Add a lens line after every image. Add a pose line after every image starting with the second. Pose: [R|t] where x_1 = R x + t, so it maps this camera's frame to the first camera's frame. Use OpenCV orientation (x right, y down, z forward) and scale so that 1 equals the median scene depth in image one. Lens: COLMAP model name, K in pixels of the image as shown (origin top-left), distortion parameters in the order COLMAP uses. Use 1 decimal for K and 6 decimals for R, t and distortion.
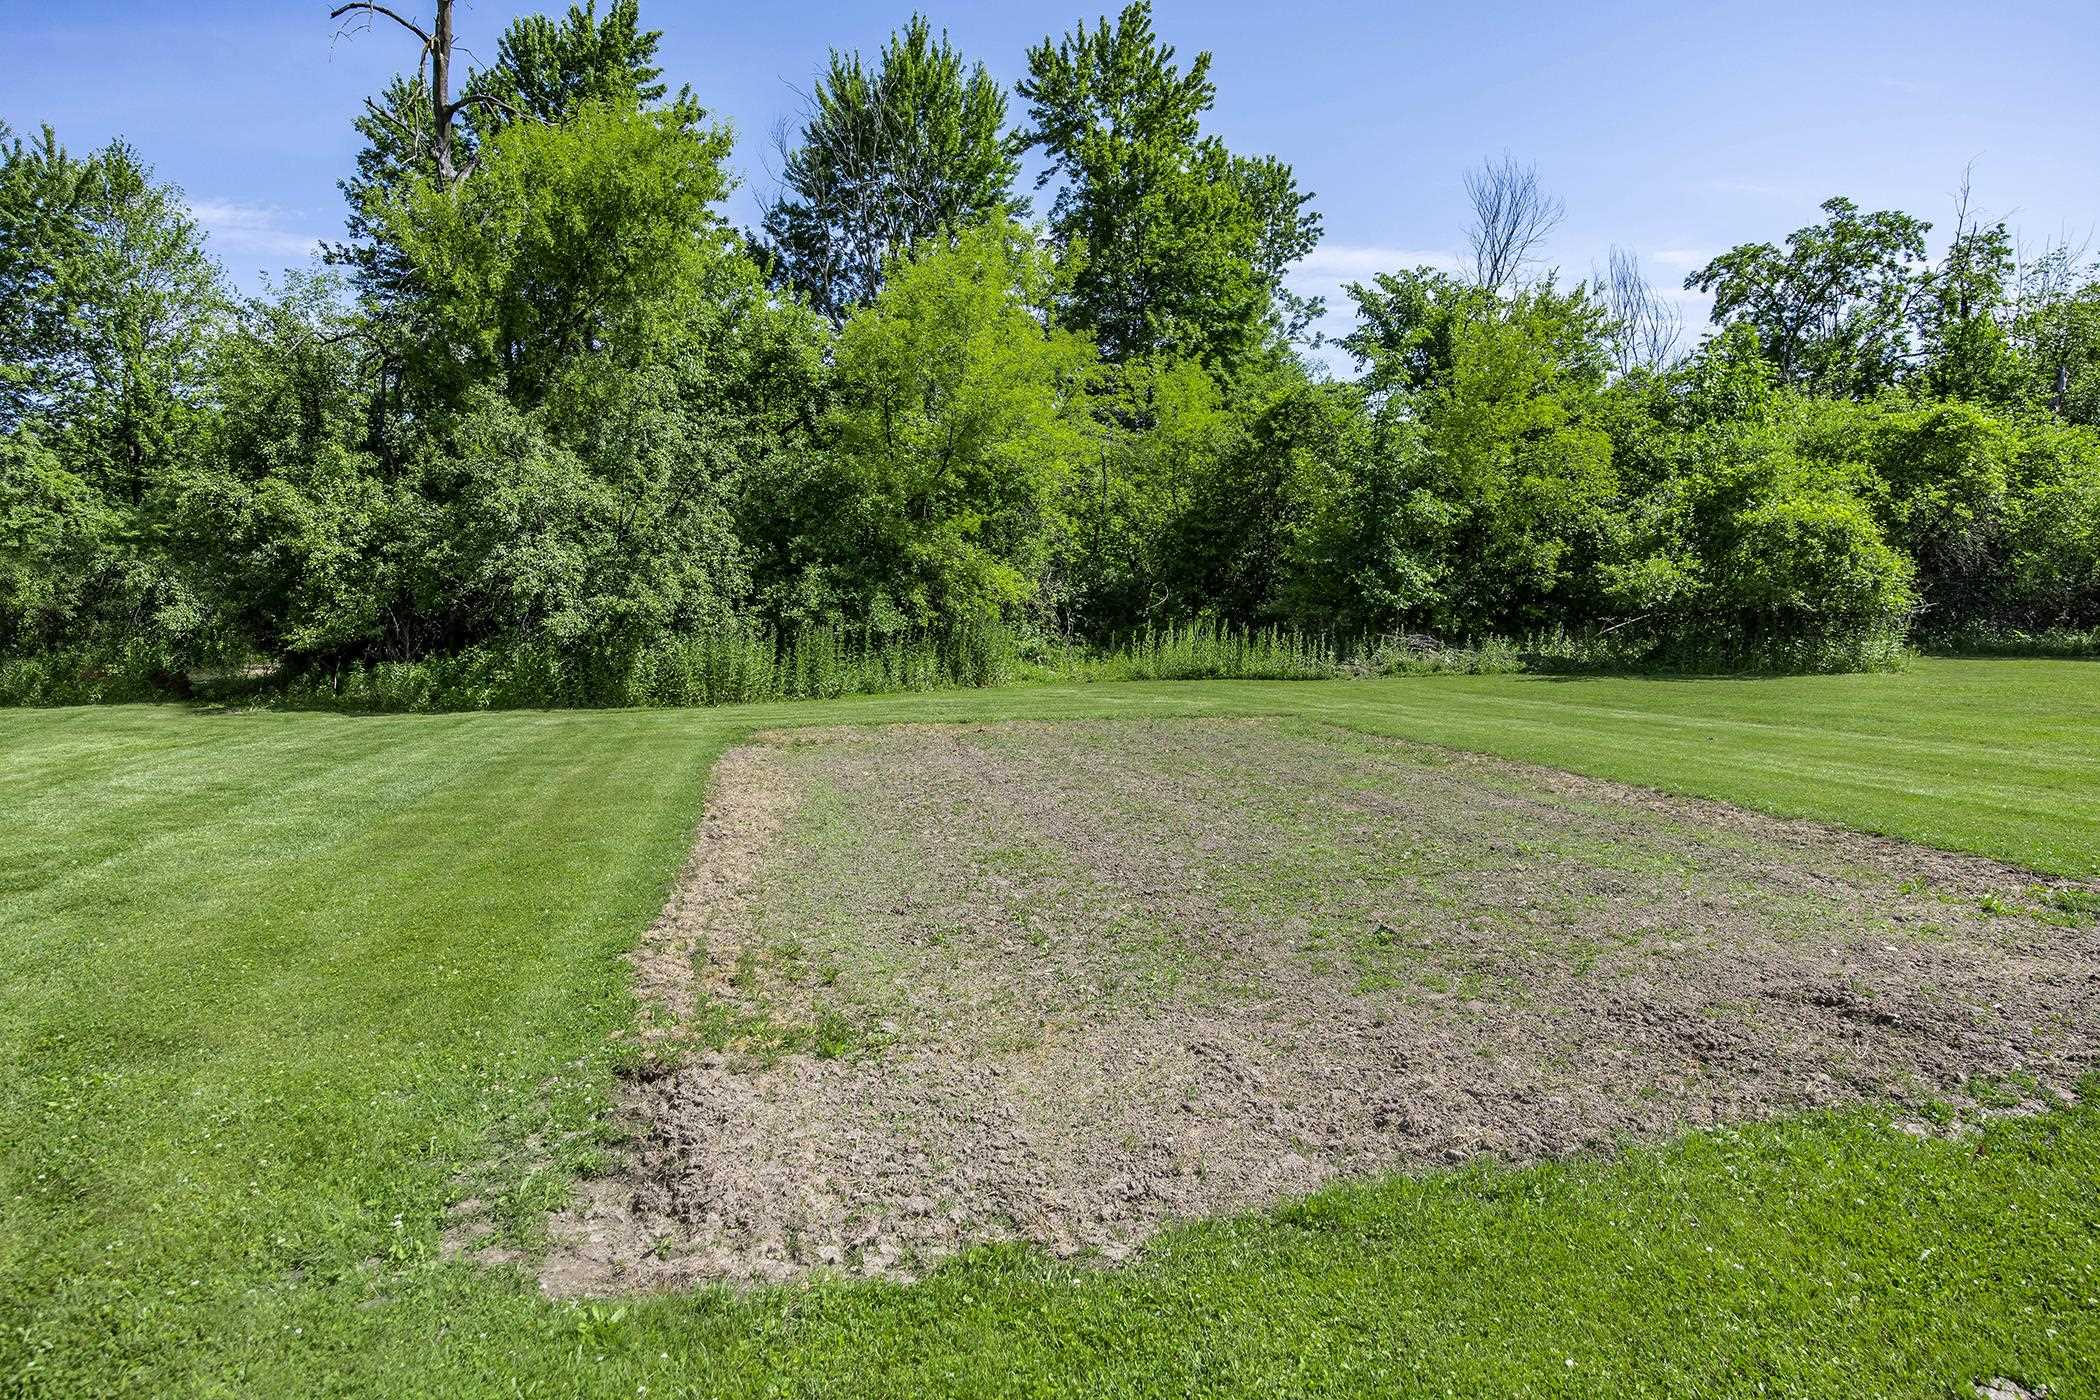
lens RADIAL K [[1165.4, 0, 1050.0], [0, 1165.4, 700.0], [0, 0, 1]] dist [0.001889, -0.001701]
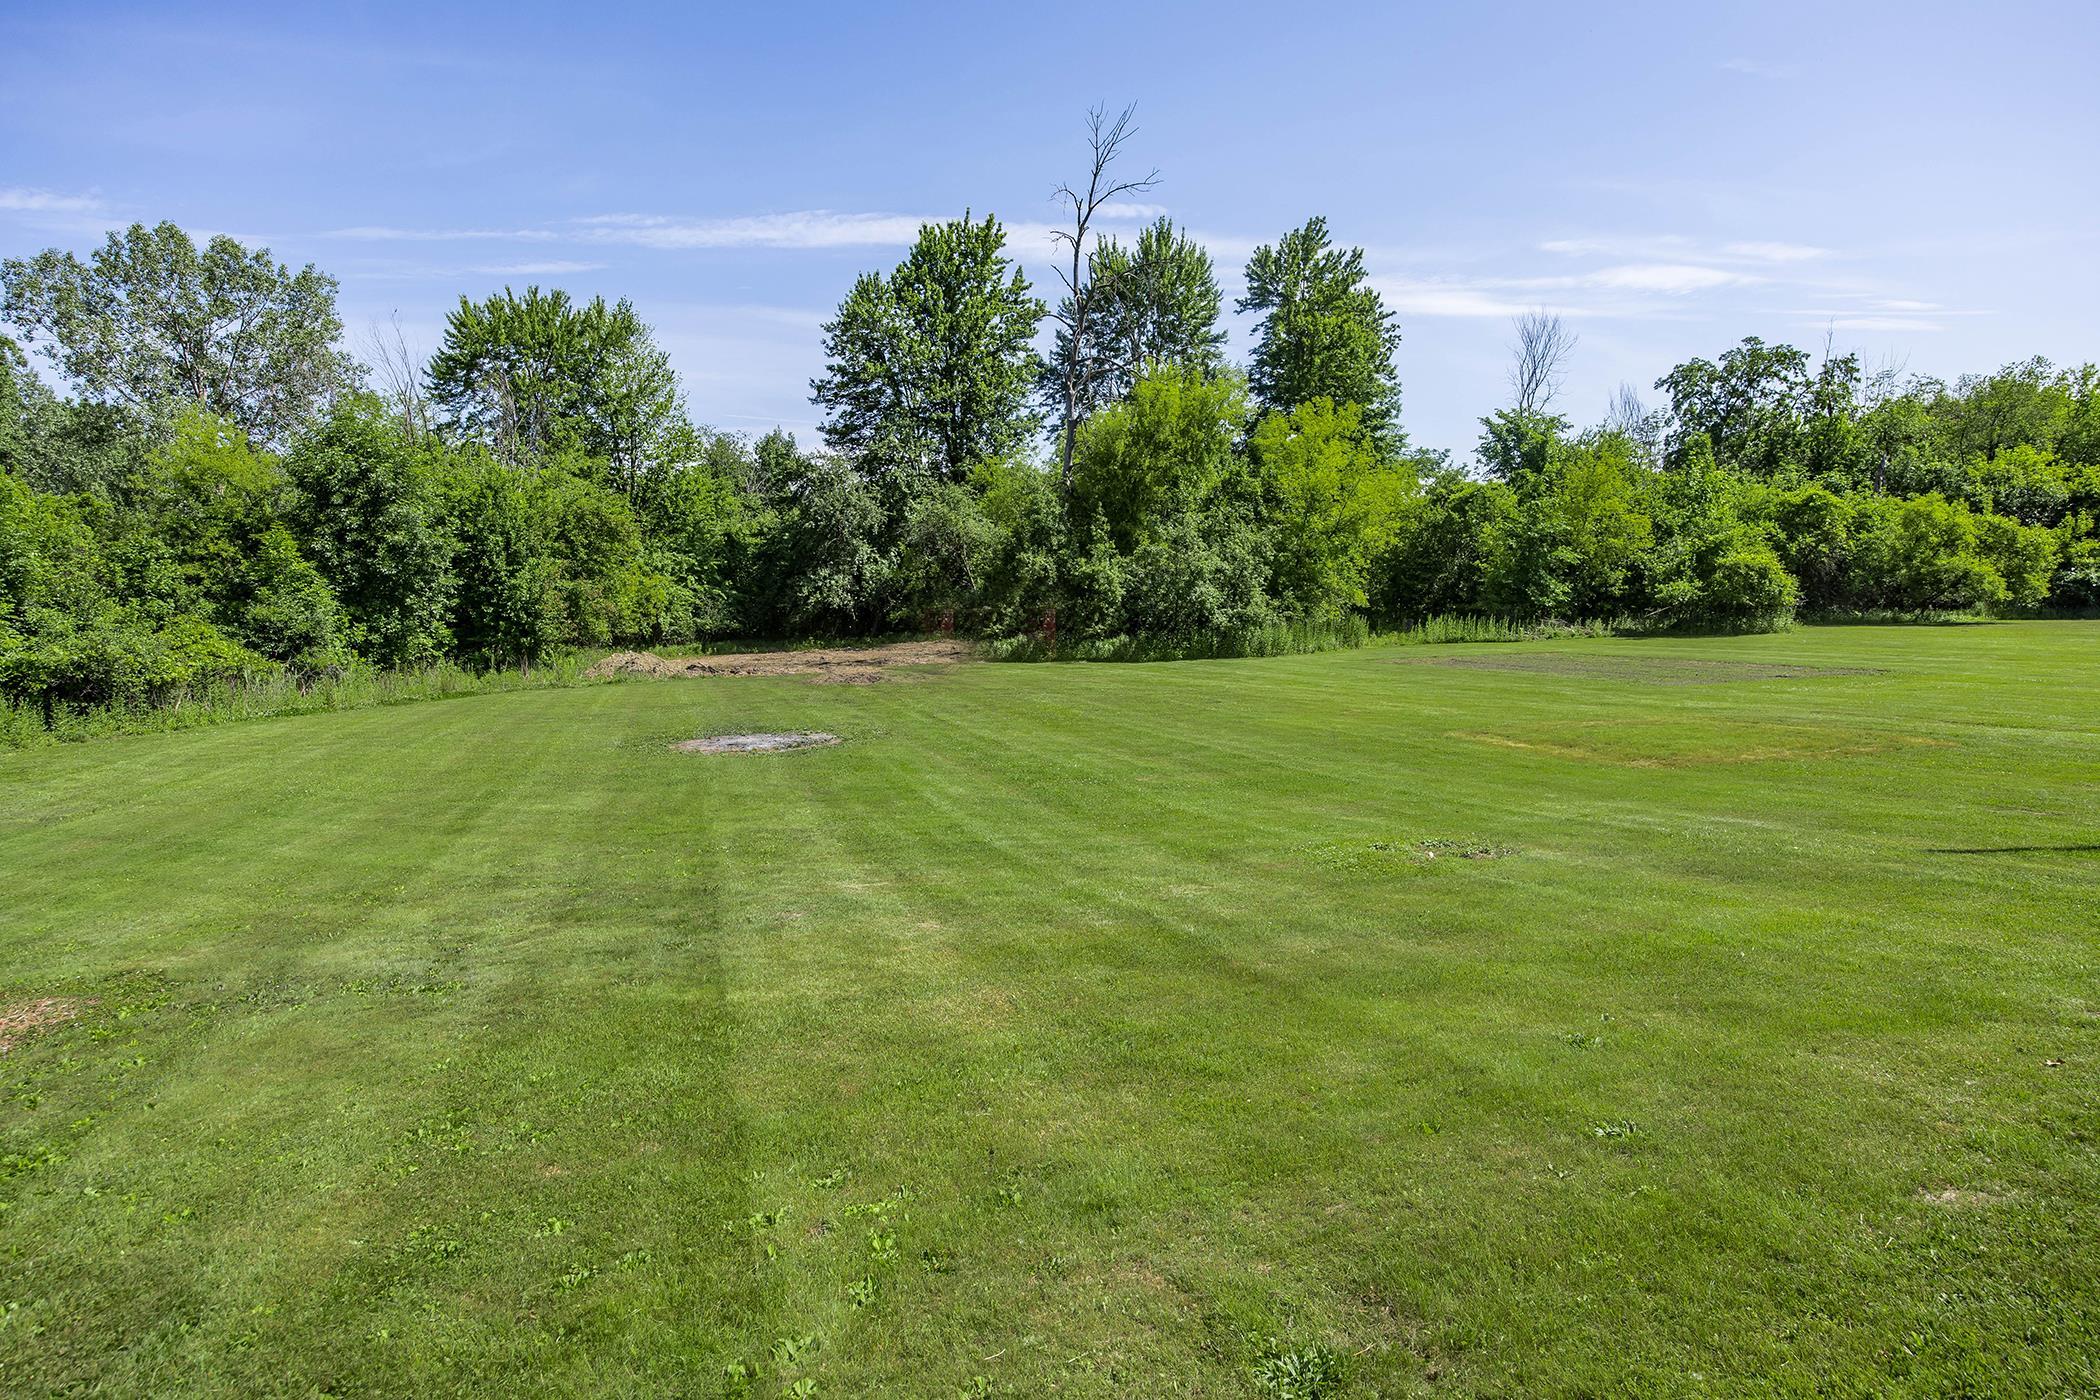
lens RADIAL K [[1143.3, 0, 1050.0], [0, 1143.3, 700.0], [0, 0, 1]] dist [0.001167, 0.001811]
pose [[0.998548, -0.022450, 0.048966, -0.559268], [0.021913, 0.999694, 0.011485, 0.035087], [-0.049209, -0.010395, 0.998734, -0.784507]]
